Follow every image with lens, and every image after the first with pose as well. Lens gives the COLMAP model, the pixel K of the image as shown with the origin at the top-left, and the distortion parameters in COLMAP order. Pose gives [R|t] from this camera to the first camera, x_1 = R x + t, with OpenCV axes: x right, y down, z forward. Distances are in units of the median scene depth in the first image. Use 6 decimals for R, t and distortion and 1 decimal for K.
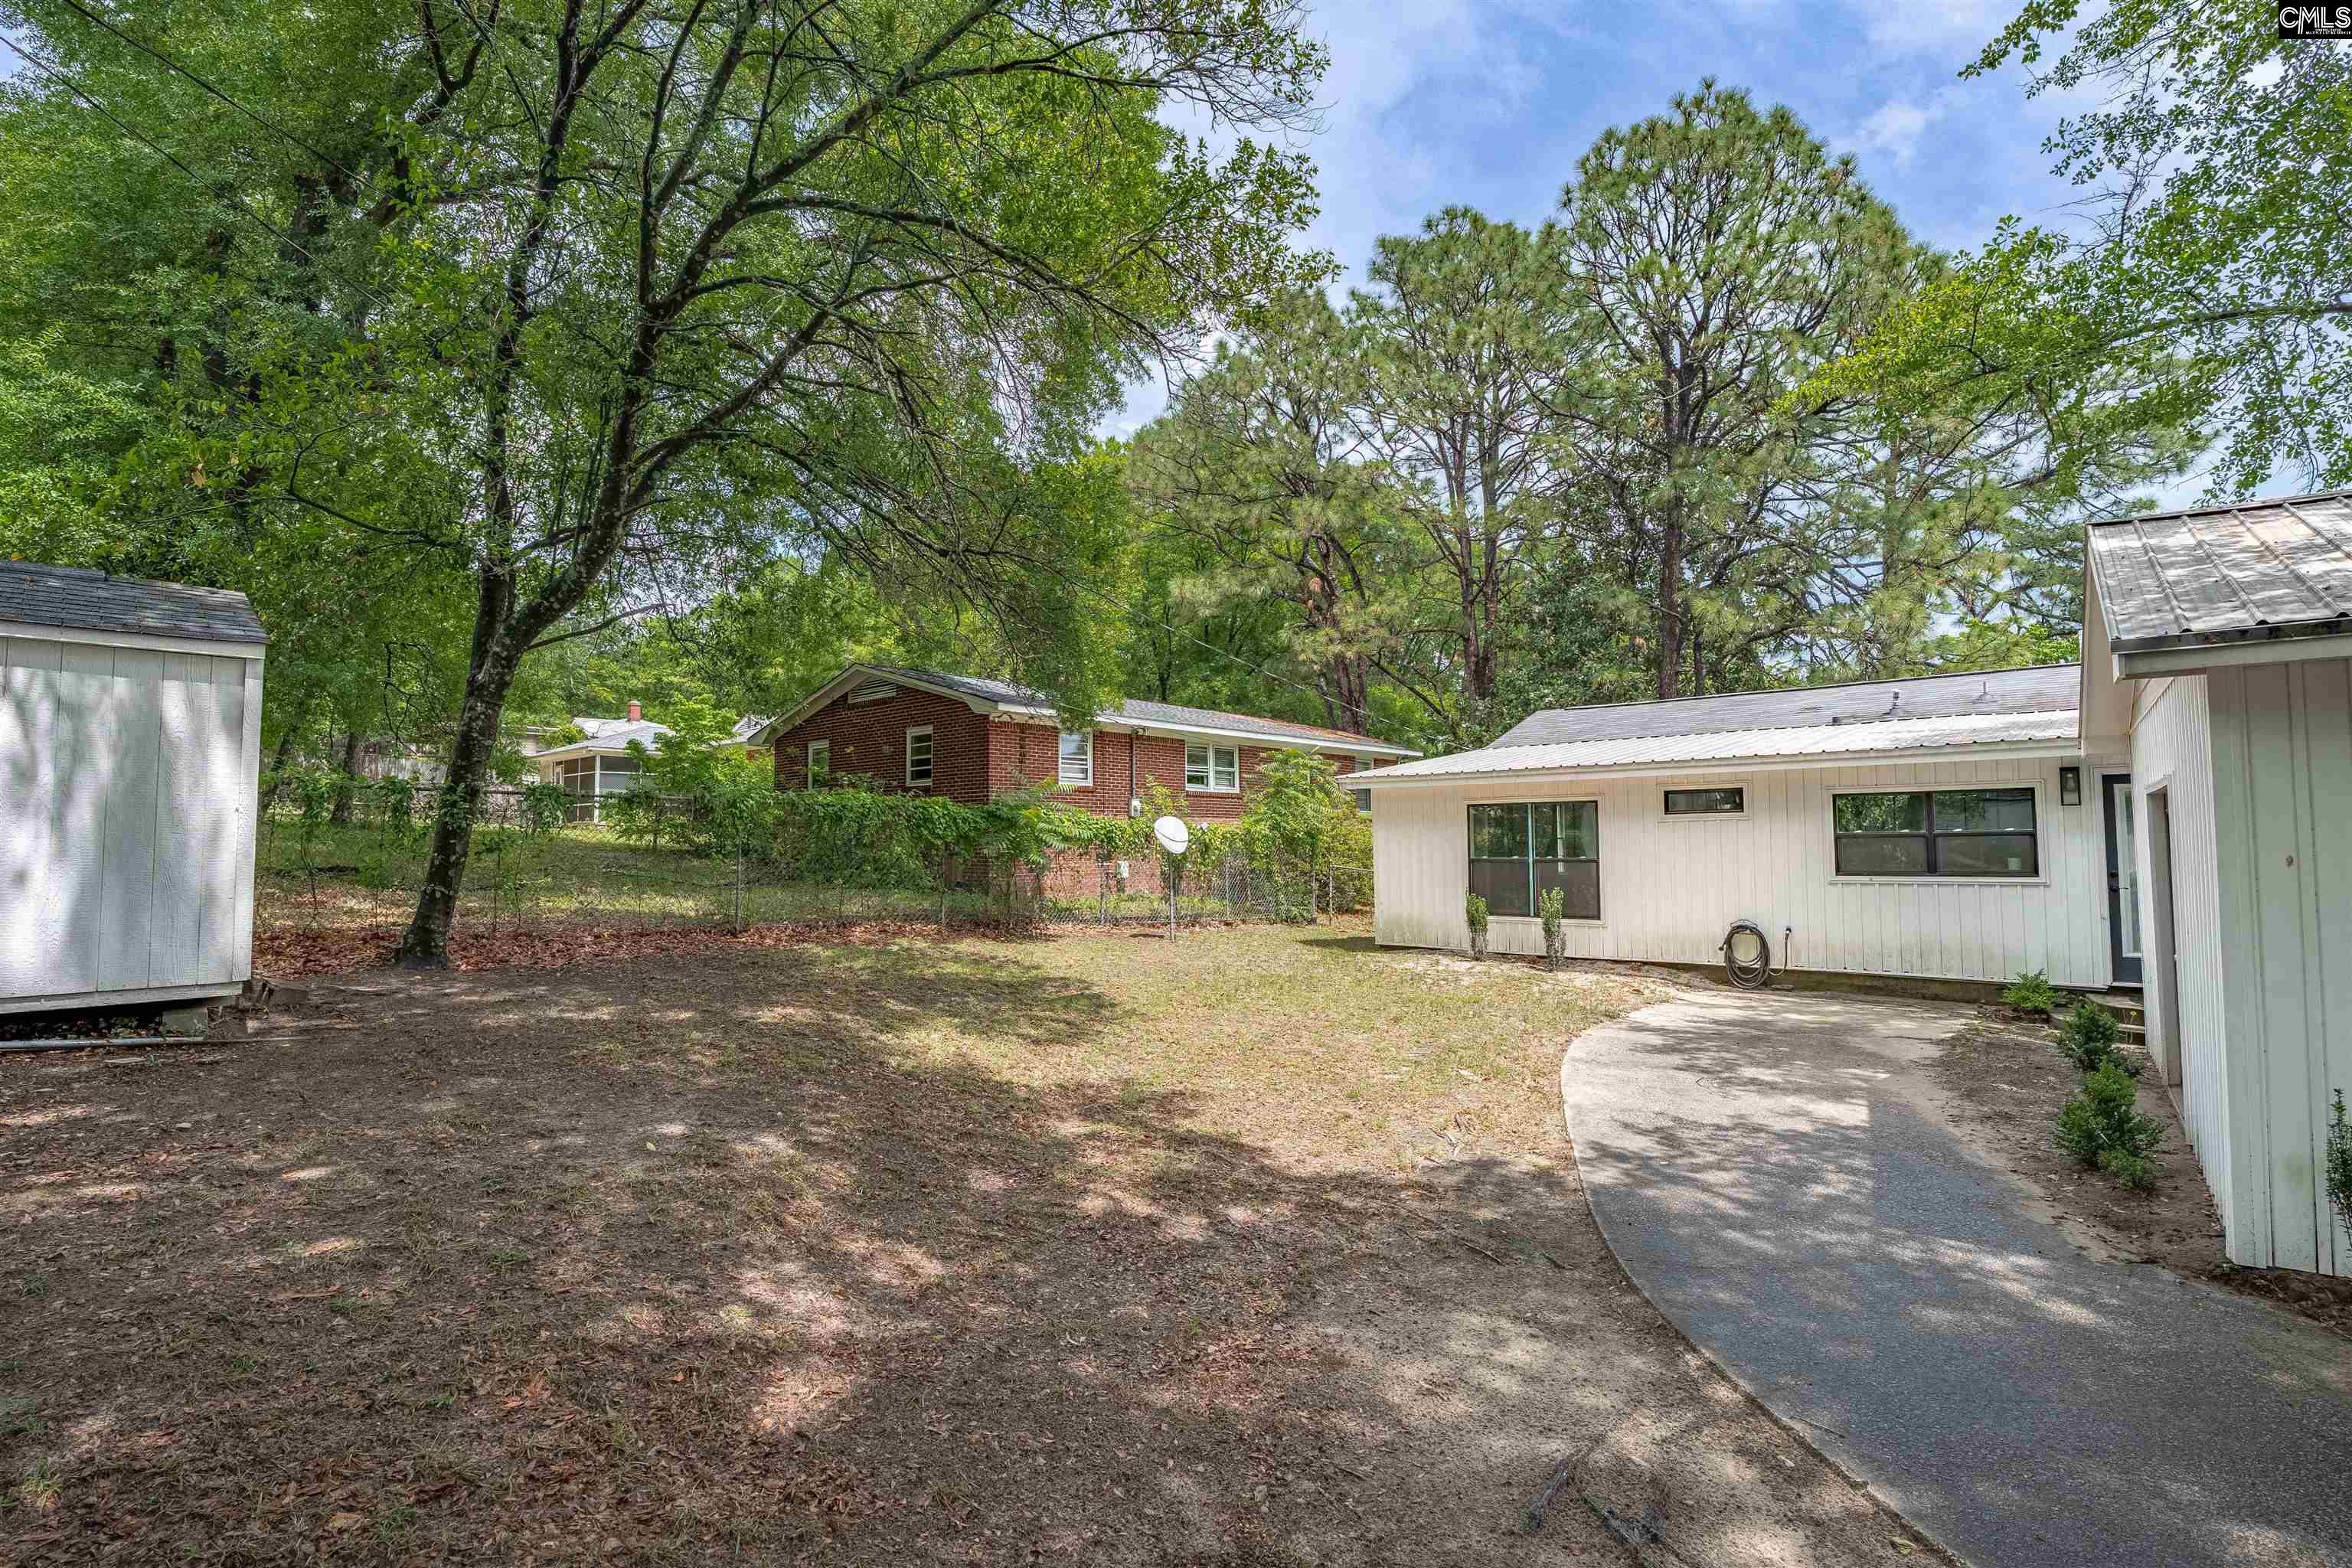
lens RADIAL K [[1099.1, 0, 1187.1], [0, 1099.1, 780.3], [0, 0, 1]] dist [-0.049553, 0.022295]
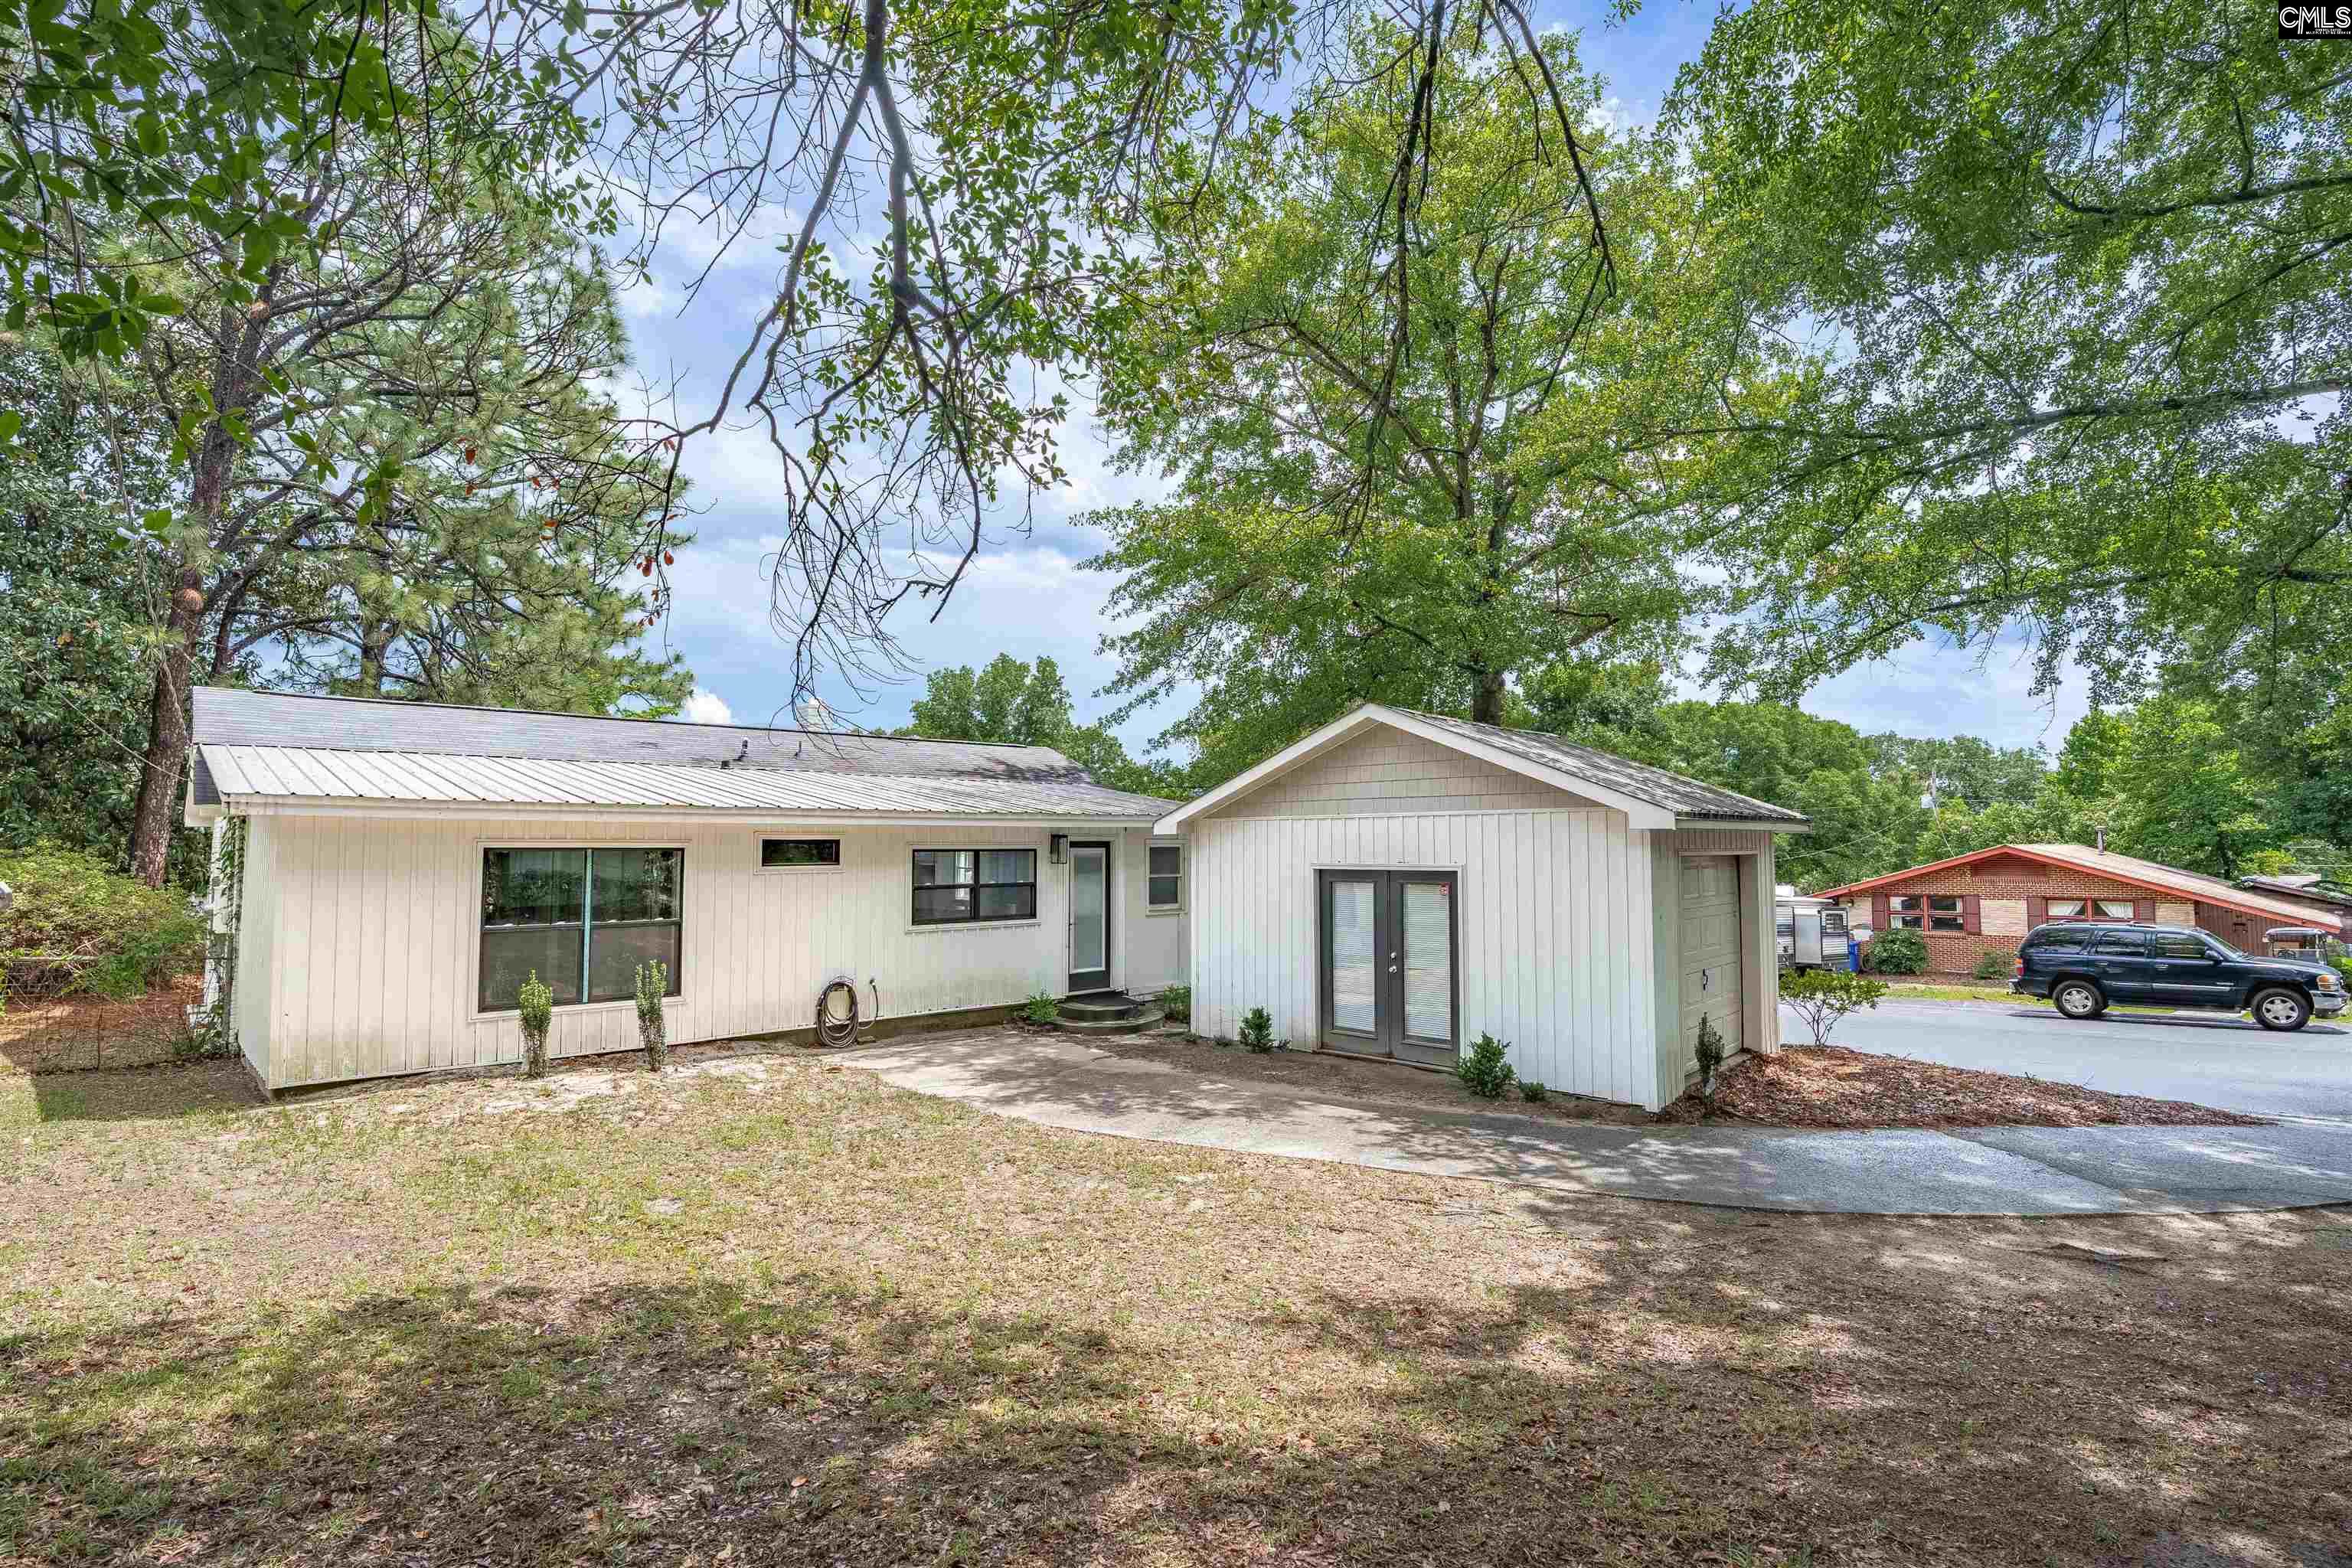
lens RADIAL K [[1099.1, 0, 1187.1], [0, 1099.1, 780.3], [0, 0, 1]] dist [-0.049553, 0.022295]
pose [[0.101943, 0.068007, 0.992463, -0.500997], [-0.056387, 0.996452, -0.062489, -0.002950], [-0.993191, -0.049592, 0.105416, 0.687760]]
